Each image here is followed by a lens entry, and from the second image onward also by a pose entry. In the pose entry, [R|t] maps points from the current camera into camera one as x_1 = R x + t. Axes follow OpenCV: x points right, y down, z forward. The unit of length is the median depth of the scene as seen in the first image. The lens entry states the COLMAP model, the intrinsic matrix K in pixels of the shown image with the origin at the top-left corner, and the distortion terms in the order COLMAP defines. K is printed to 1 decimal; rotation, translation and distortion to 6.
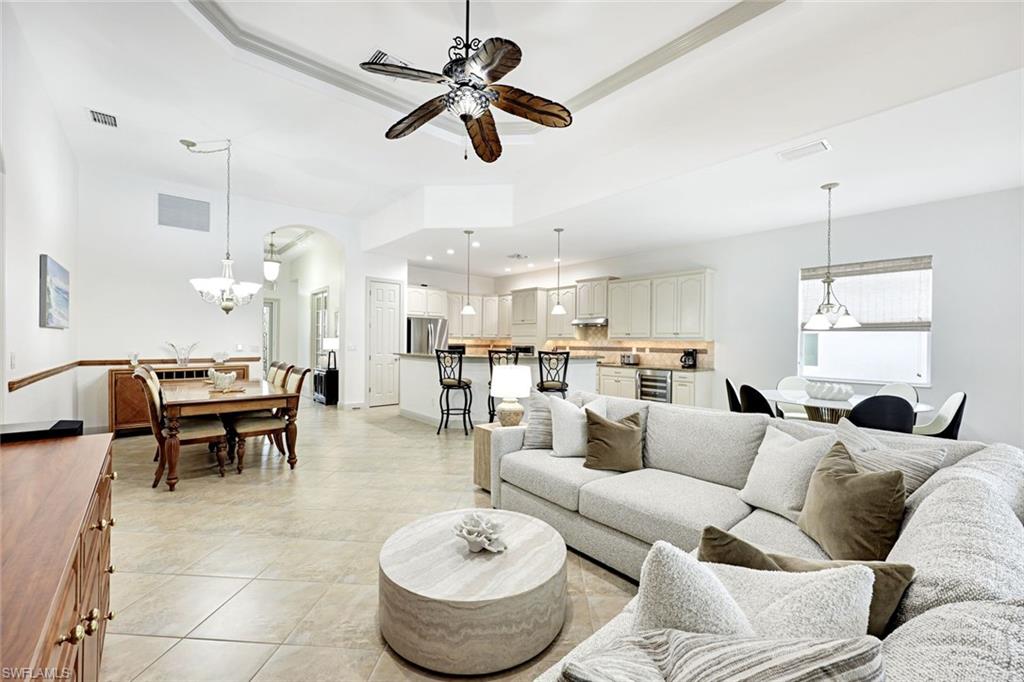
lens RADIAL K [[408.3, 0, 506.6], [0, 408.3, 339.4], [0, 0, 1]] dist [0.002013, -0.000056]
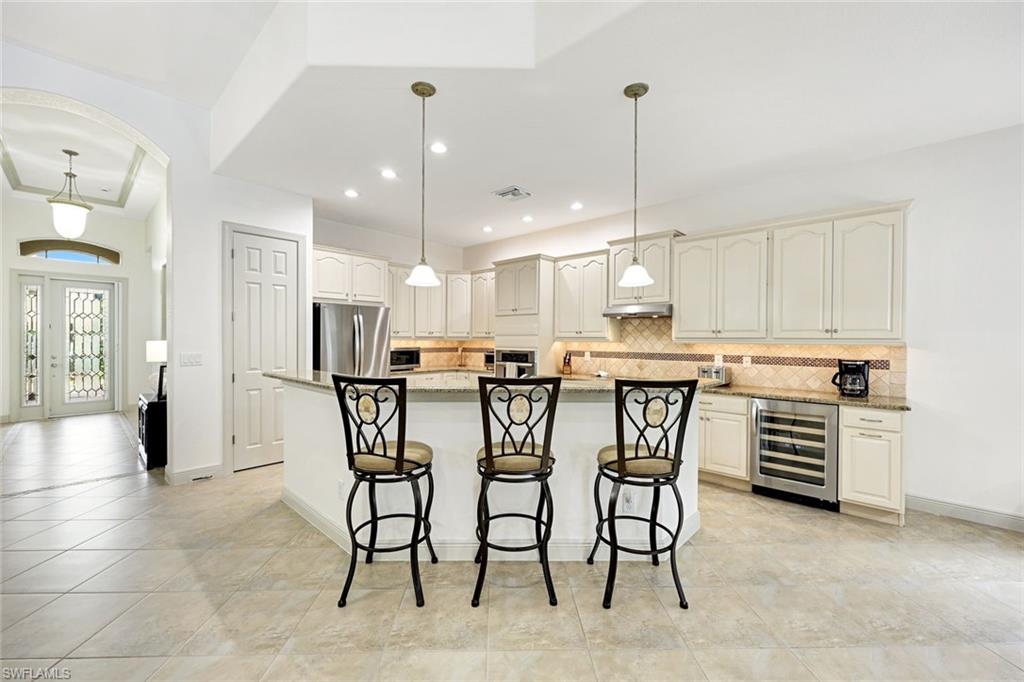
lens RADIAL K [[408.3, 0, 505.7], [0, 408.3, 340.3], [0, 0, 1]] dist [0.002013, -0.000056]
pose [[0.994864, -0.004286, 0.101125, -0.047953], [0.003371, 0.999952, 0.009218, -0.008107], [-0.101160, -0.008830, 0.994831, 0.523699]]
